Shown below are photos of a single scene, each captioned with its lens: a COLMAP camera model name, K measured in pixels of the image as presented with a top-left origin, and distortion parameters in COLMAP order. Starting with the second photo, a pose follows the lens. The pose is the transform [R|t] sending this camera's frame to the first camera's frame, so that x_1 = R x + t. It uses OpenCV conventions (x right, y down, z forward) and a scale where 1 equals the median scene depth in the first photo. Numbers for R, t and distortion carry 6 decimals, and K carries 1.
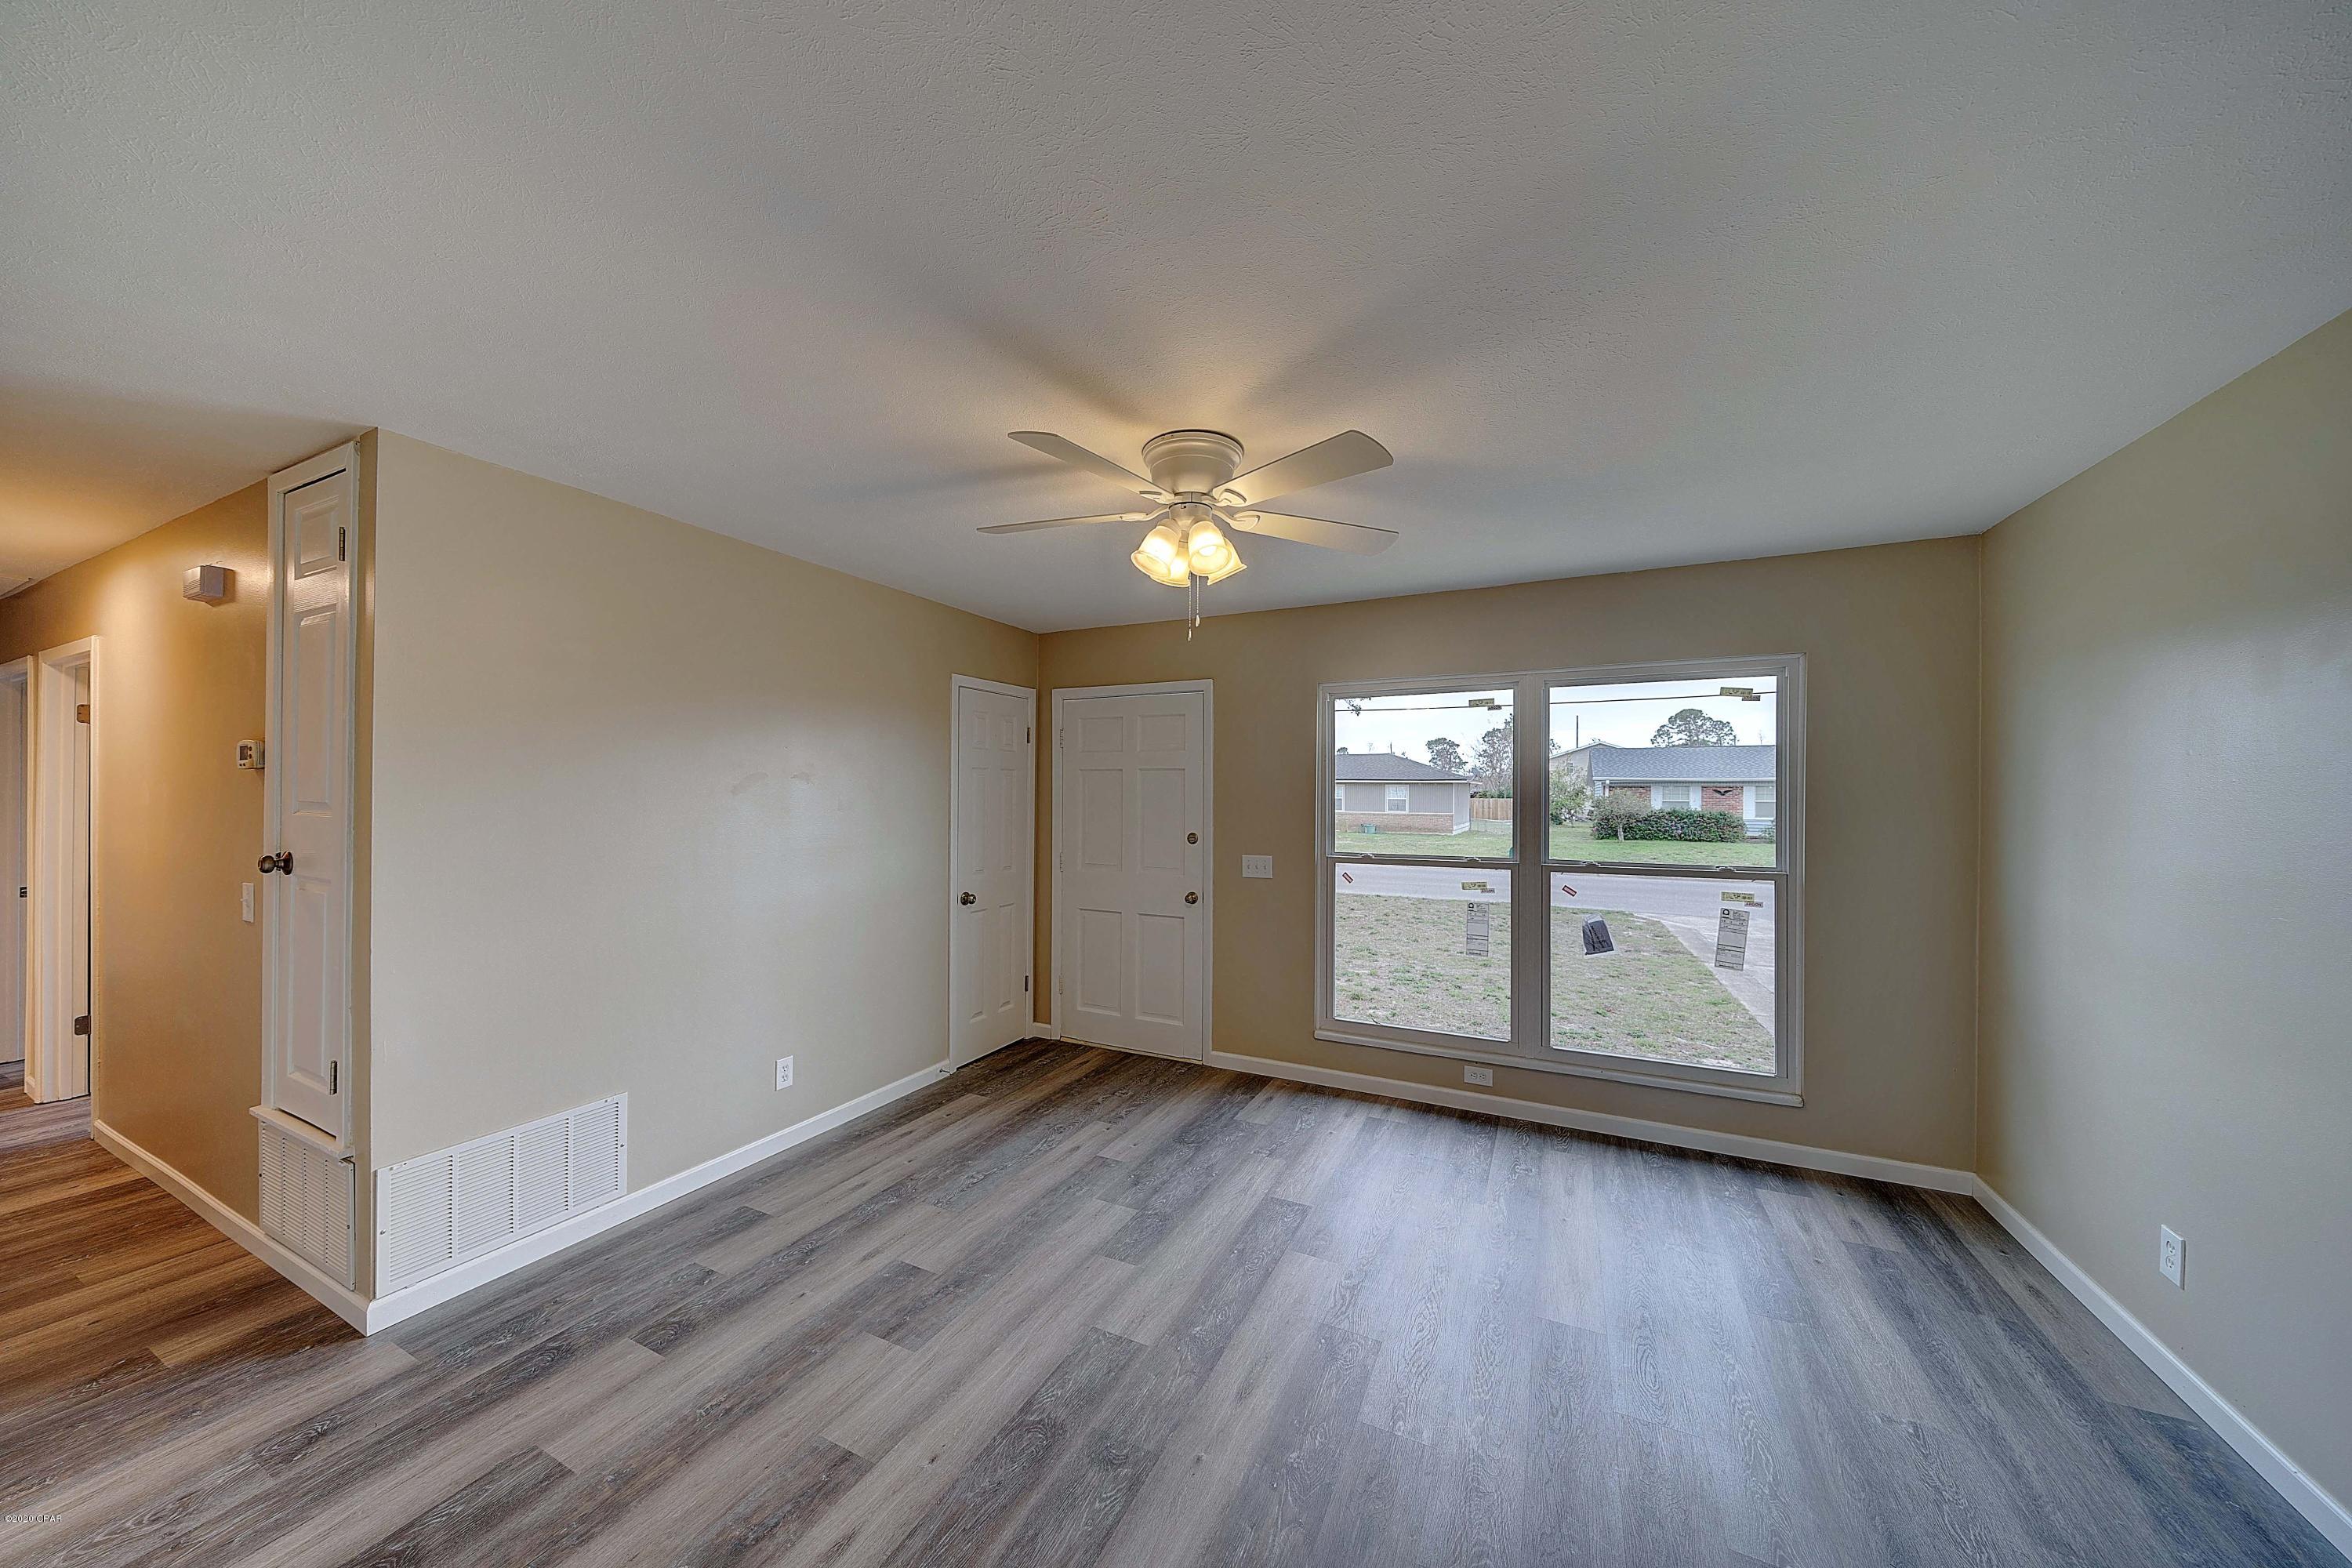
lens RADIAL K [[800.8, 0, 1165.0], [0, 800.8, 787.6], [0, 0, 1]] dist [-0.005910, -0.000097]
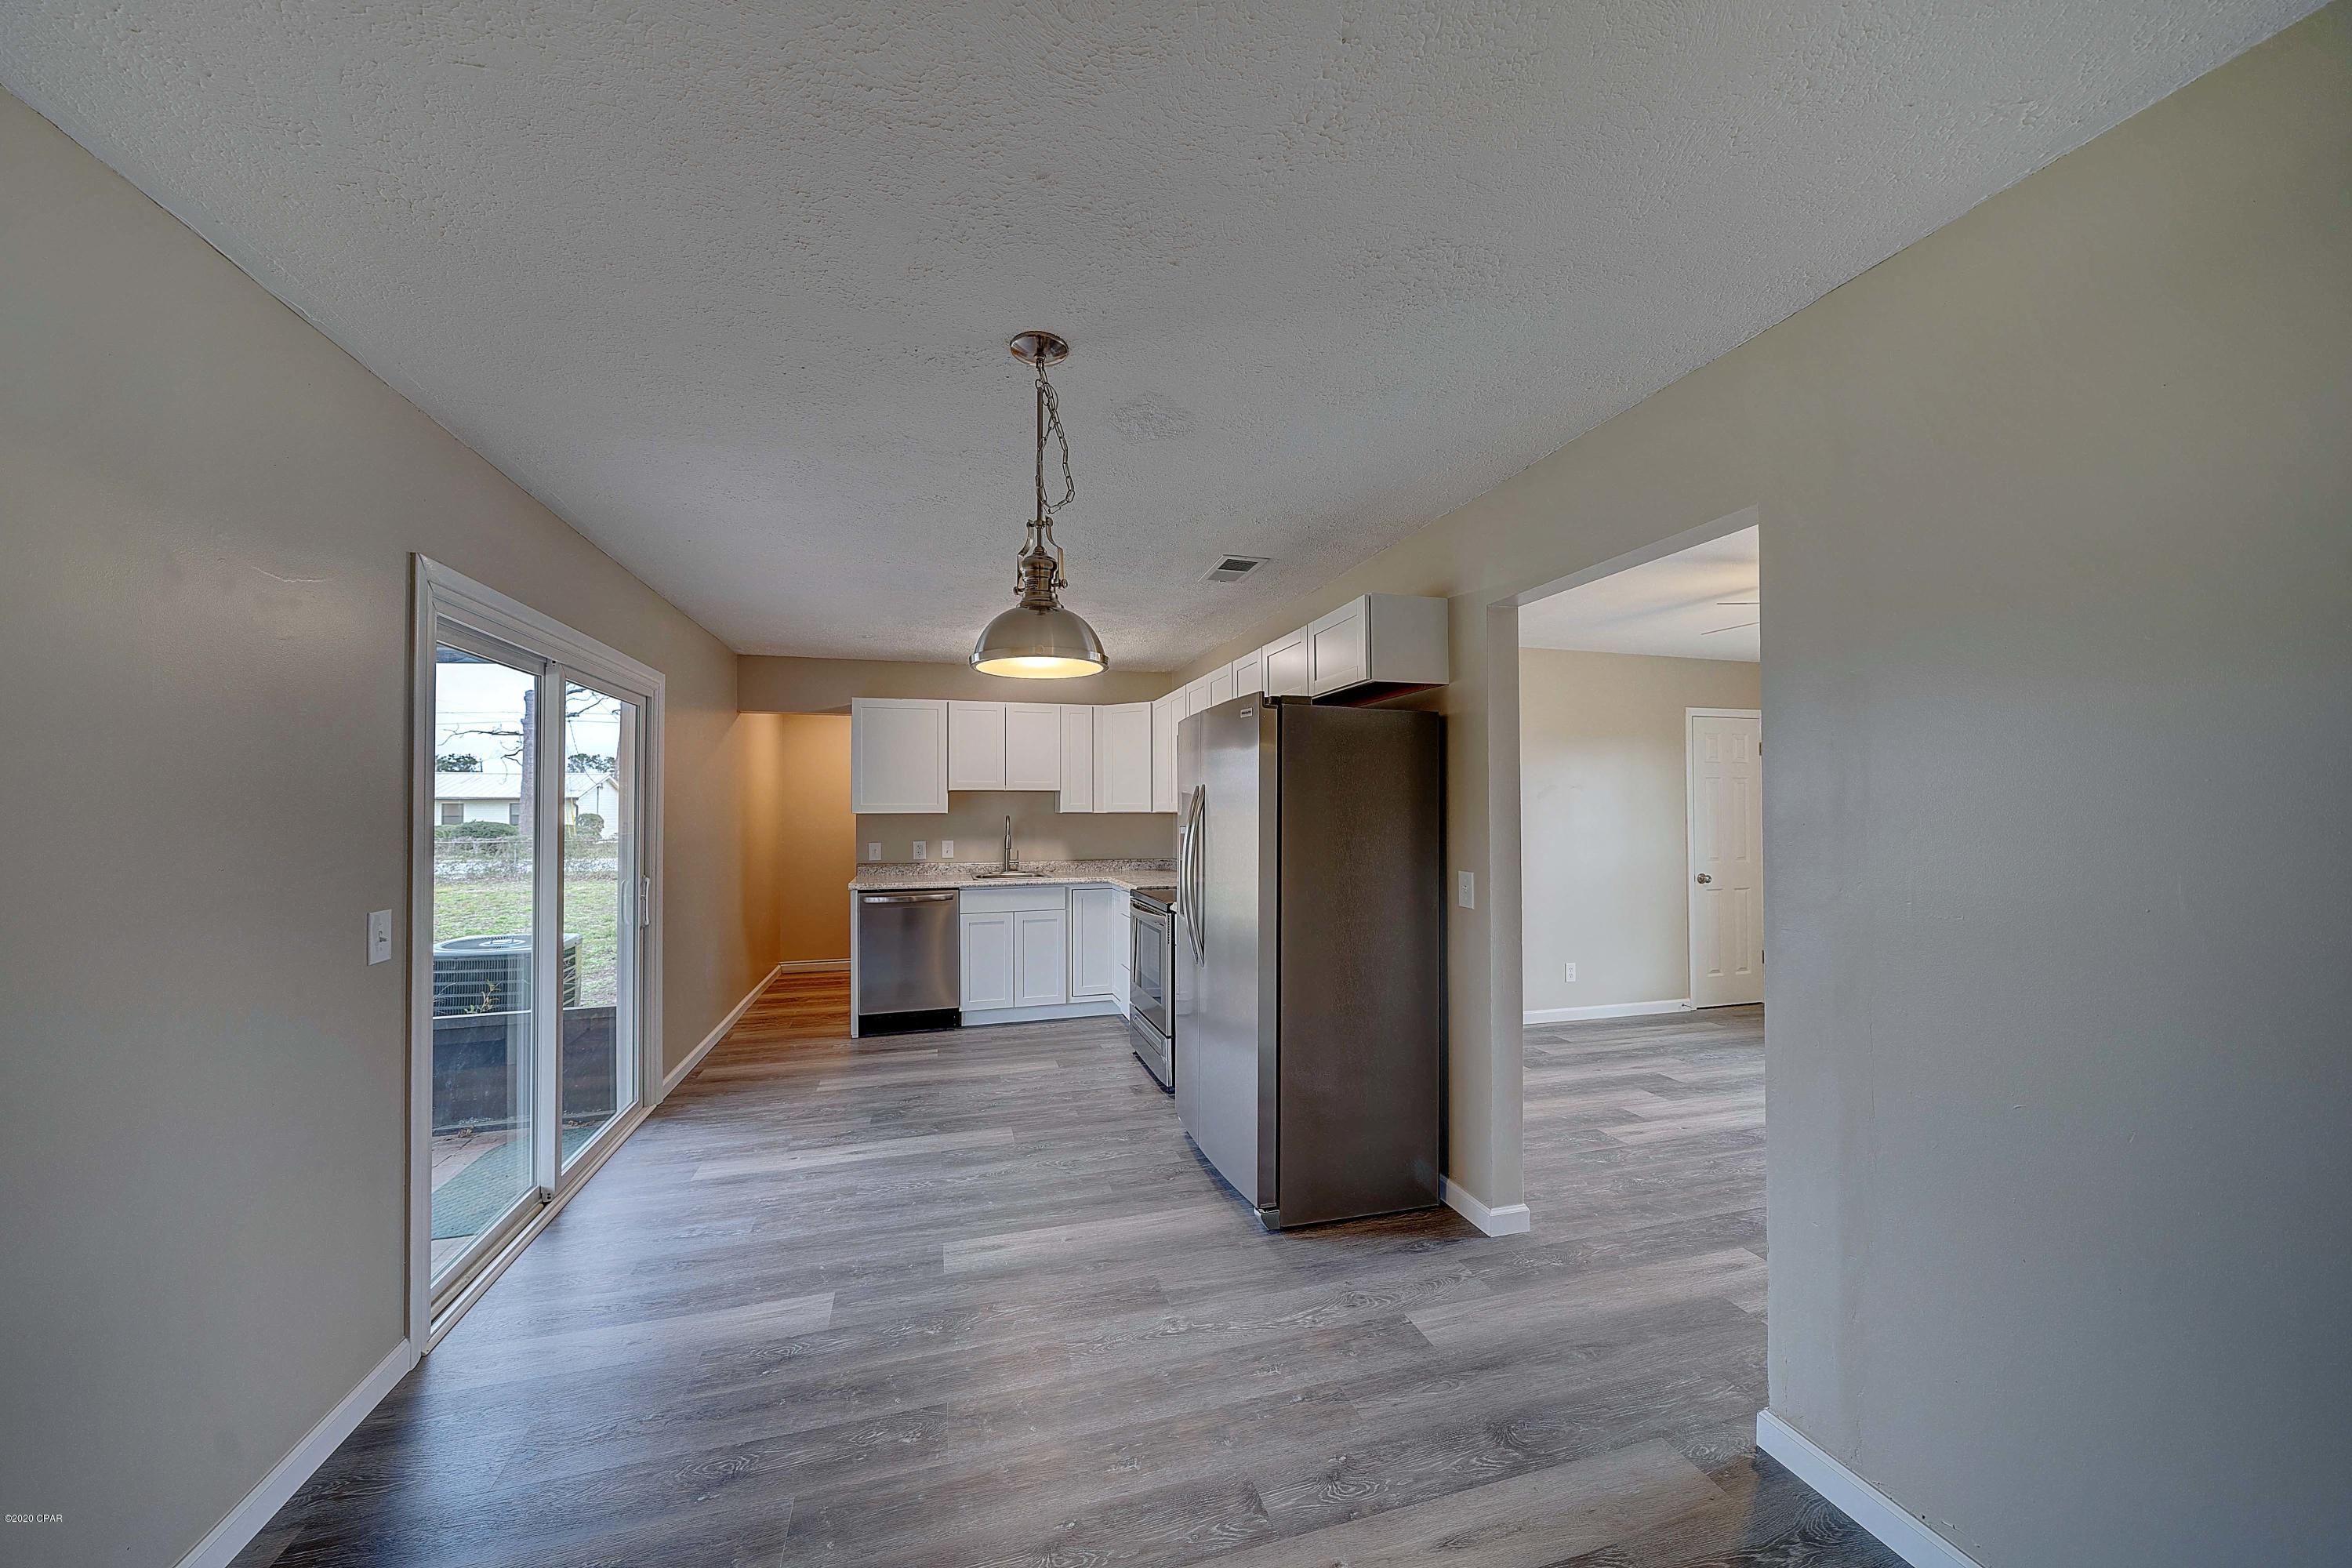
lens RADIAL K [[814.1, 0, 1150.0], [0, 814.1, 796.5], [0, 0, 1]] dist [-0.000563, -0.000219]
pose [[0.663725, -0.020769, -0.747688, 0.248854], [0.012301, 0.999782, -0.016853, 0.026476], [0.747876, 0.001989, 0.663836, -0.930118]]
